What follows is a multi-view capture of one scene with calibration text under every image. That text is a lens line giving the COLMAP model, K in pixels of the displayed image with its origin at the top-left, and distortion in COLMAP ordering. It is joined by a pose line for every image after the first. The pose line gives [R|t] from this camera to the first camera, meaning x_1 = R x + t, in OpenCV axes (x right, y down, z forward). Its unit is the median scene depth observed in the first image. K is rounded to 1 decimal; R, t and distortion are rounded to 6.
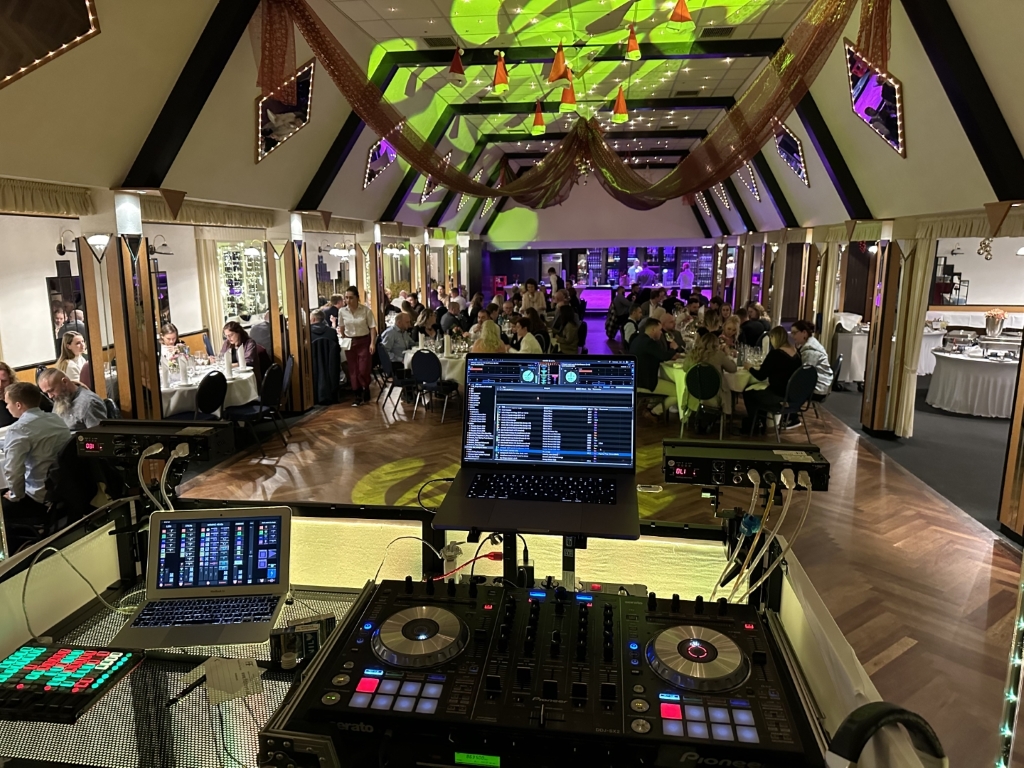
lens RADIAL K [[725.6, 0, 503.7], [0, 725.6, 384.3], [0, 0, 1]] dist [0.051868, -0.081481]
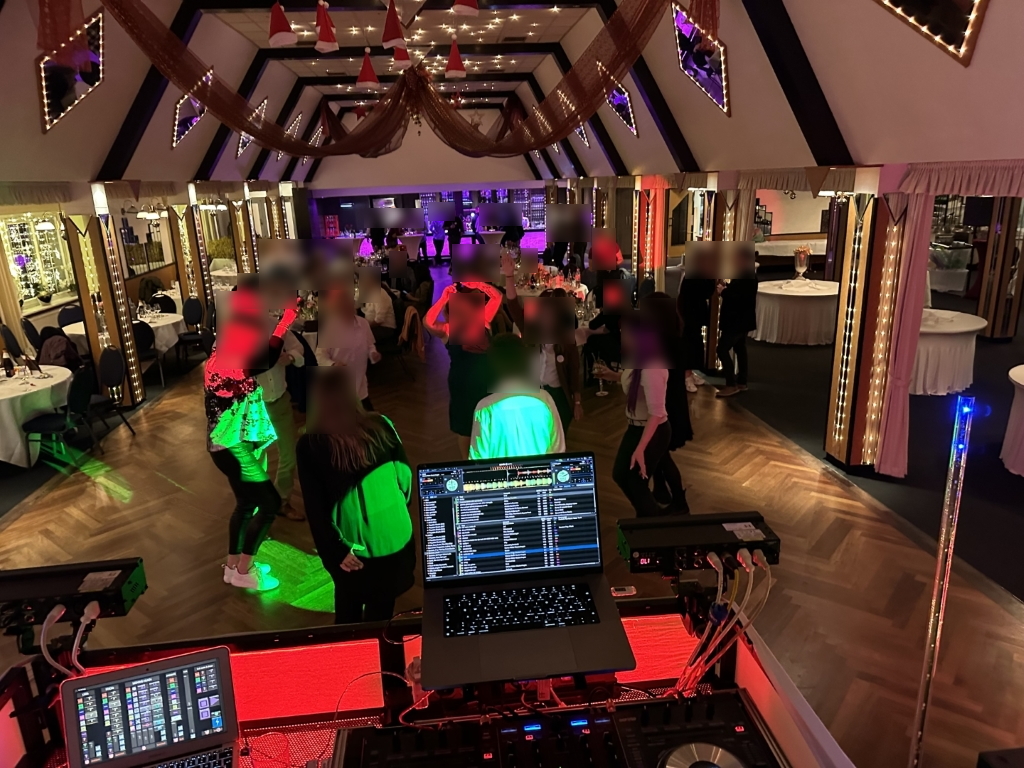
lens RADIAL K [[727.4, 0, 511.4], [0, 727.4, 393.7], [0, 0, 1]] dist [0.018138, -0.025909]
pose [[0.969857, -0.102380, 0.221125, -0.021893], [0.080310, 0.991052, 0.106612, -0.037689], [-0.230061, -0.085640, 0.969401, 0.013520]]
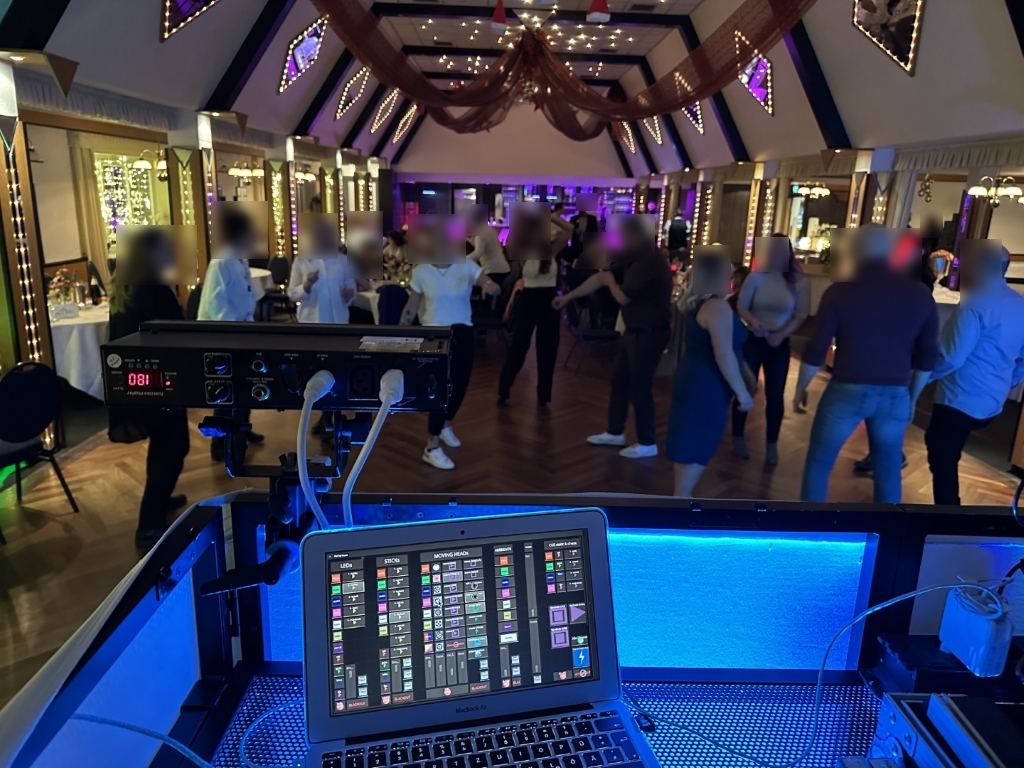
lens RADIAL K [[729.5, 0, 512.0], [0, 729.5, 384.0], [0, 0, 1]] dist [0.031163, -0.045476]
pose [[0.986925, -0.009512, 0.160900, -0.076966], [-0.002089, 0.997419, 0.071776, 0.010422], [-0.161167, -0.071174, 0.984357, 0.102563]]
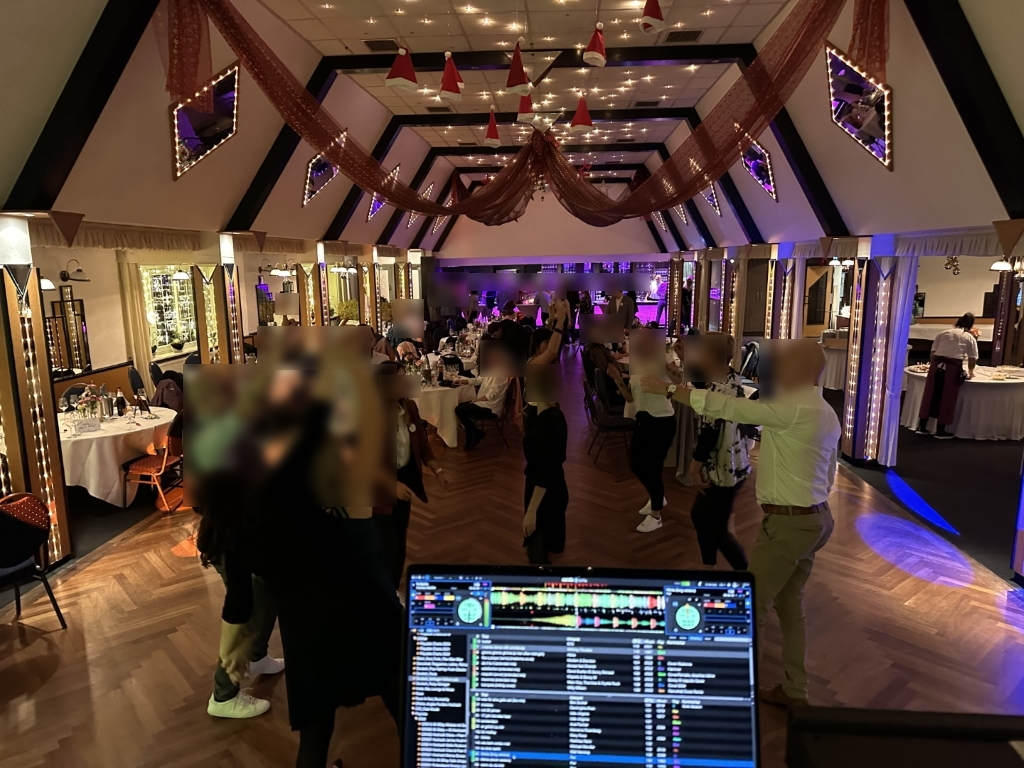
lens RADIAL K [[721.9, 0, 503.2], [0, 721.9, 390.8], [0, 0, 1]] dist [0.047288, -0.060491]
pose [[0.997851, -0.022582, 0.061508, -0.002590], [0.023058, 0.999709, -0.007041, -0.026875], [-0.061331, 0.008444, 0.998082, 0.083749]]
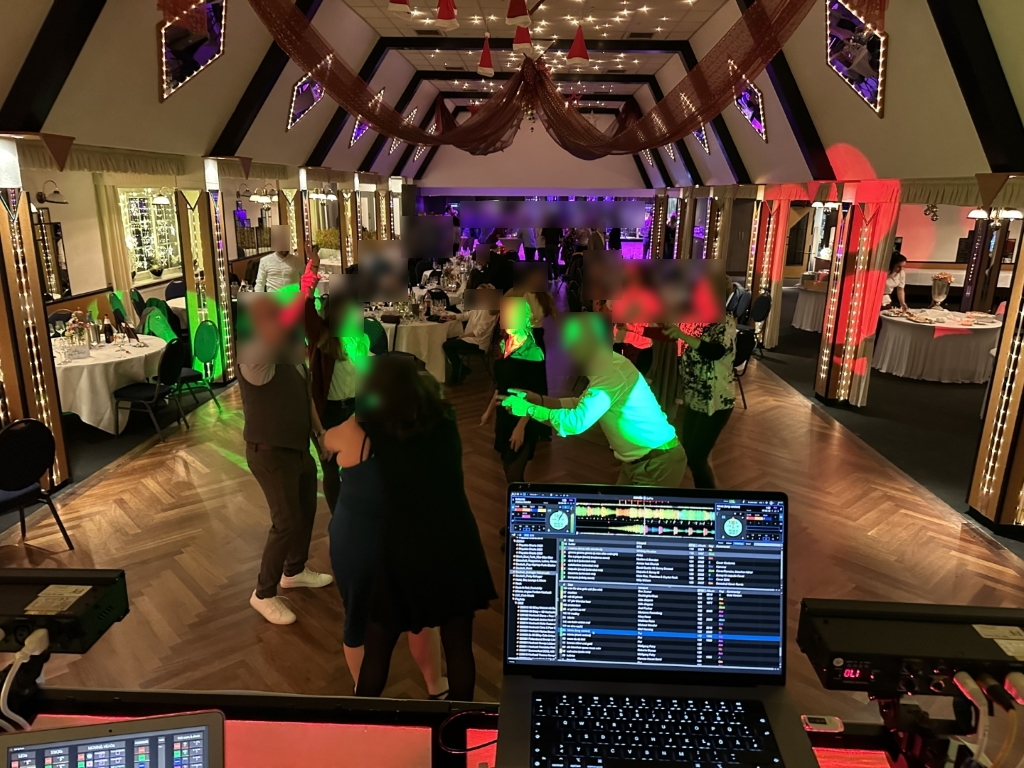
lens RADIAL K [[725.9, 0, 509.7], [0, 725.9, 390.3], [0, 0, 1]] dist [0.034081, -0.047909]
pose [[0.994663, -0.010542, 0.102637, -0.019216], [0.001908, 0.996476, 0.083857, -0.029598], [-0.103159, -0.083214, 0.991178, 0.066666]]
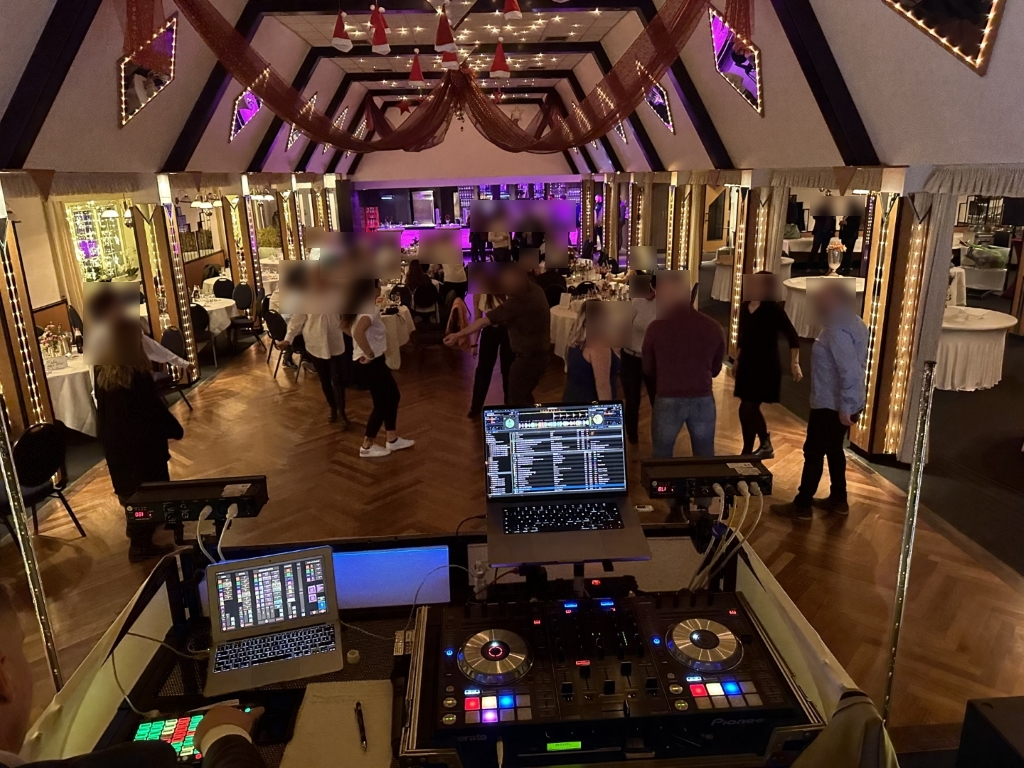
lens RADIAL K [[729.5, 0, 512.0], [0, 729.5, 384.0], [0, 0, 1]] dist [0.031163, -0.045476]
pose [[0.980382, -0.079468, 0.180379, -0.036413], [0.062257, 0.993123, 0.099153, -0.032900], [-0.187018, -0.085978, 0.978587, -0.028300]]
